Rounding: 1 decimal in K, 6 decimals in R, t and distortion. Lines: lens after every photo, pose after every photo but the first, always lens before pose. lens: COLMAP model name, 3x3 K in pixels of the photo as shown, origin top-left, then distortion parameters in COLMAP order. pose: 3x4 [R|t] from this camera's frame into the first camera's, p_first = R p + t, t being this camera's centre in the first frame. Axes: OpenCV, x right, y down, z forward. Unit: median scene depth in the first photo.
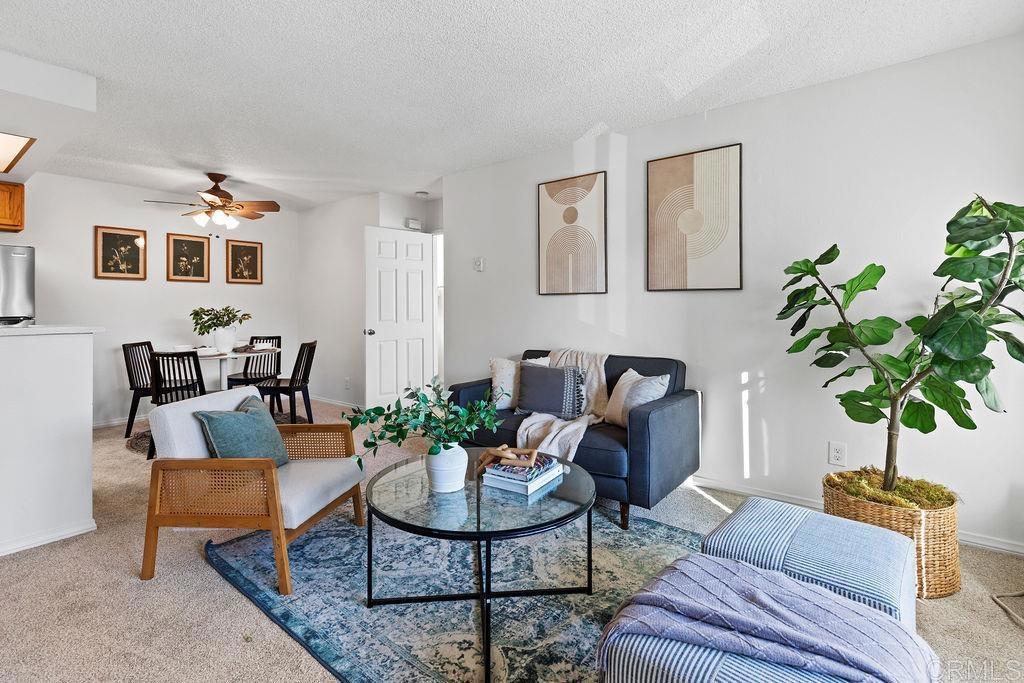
lens RADIAL K [[474.5, 0, 501.5], [0, 474.5, 308.6], [0, 0, 1]] dist [0.011390, -0.002420]
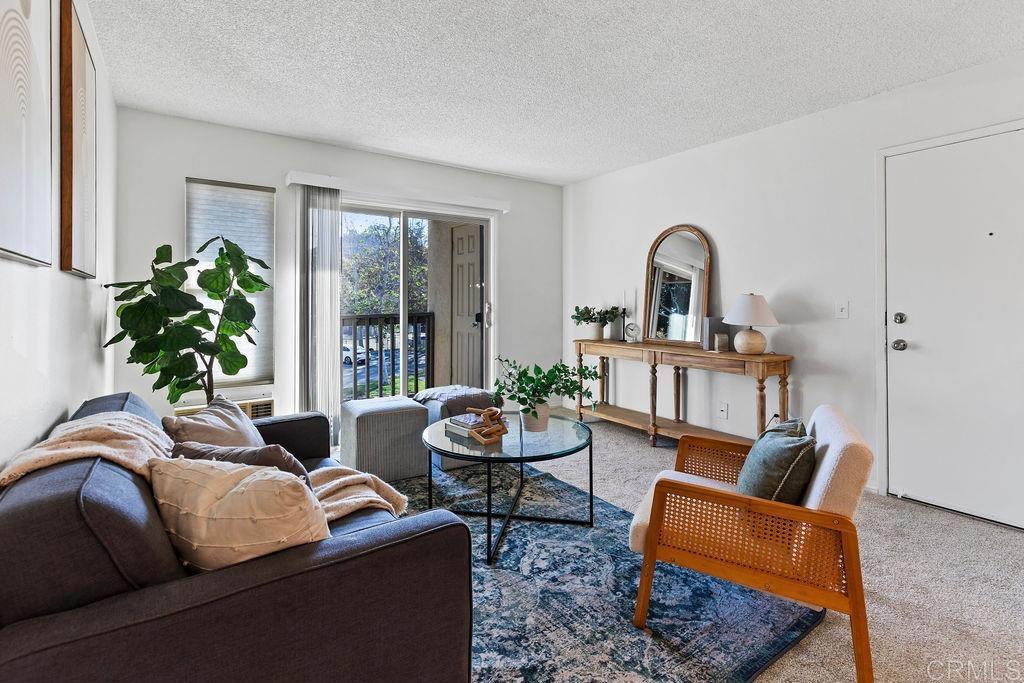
lens RADIAL K [[474.5, 0, 503.9], [0, 474.5, 302.6], [0, 0, 1]] dist [0.011390, -0.002420]
pose [[-0.960064, 0.006178, 0.279714, -0.209572], [0.008236, 0.999947, 0.006184, -0.004780], [-0.279661, 0.008240, -0.960064, 1.174594]]
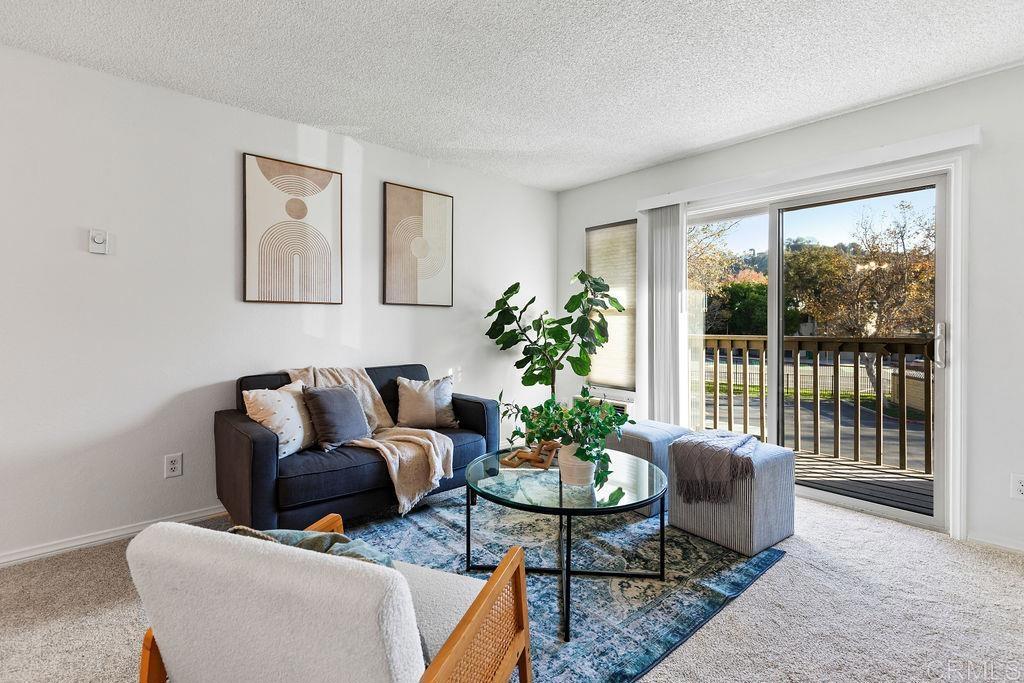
lens RADIAL K [[474.5, 0, 509.3], [0, 474.5, 324.2], [0, 0, 1]] dist [0.011390, -0.002420]
pose [[0.171591, -0.004347, 0.985159, -0.609685], [-0.002447, 0.999985, 0.004839, 0.001710], [-0.985165, -0.003241, 0.171577, 0.480147]]
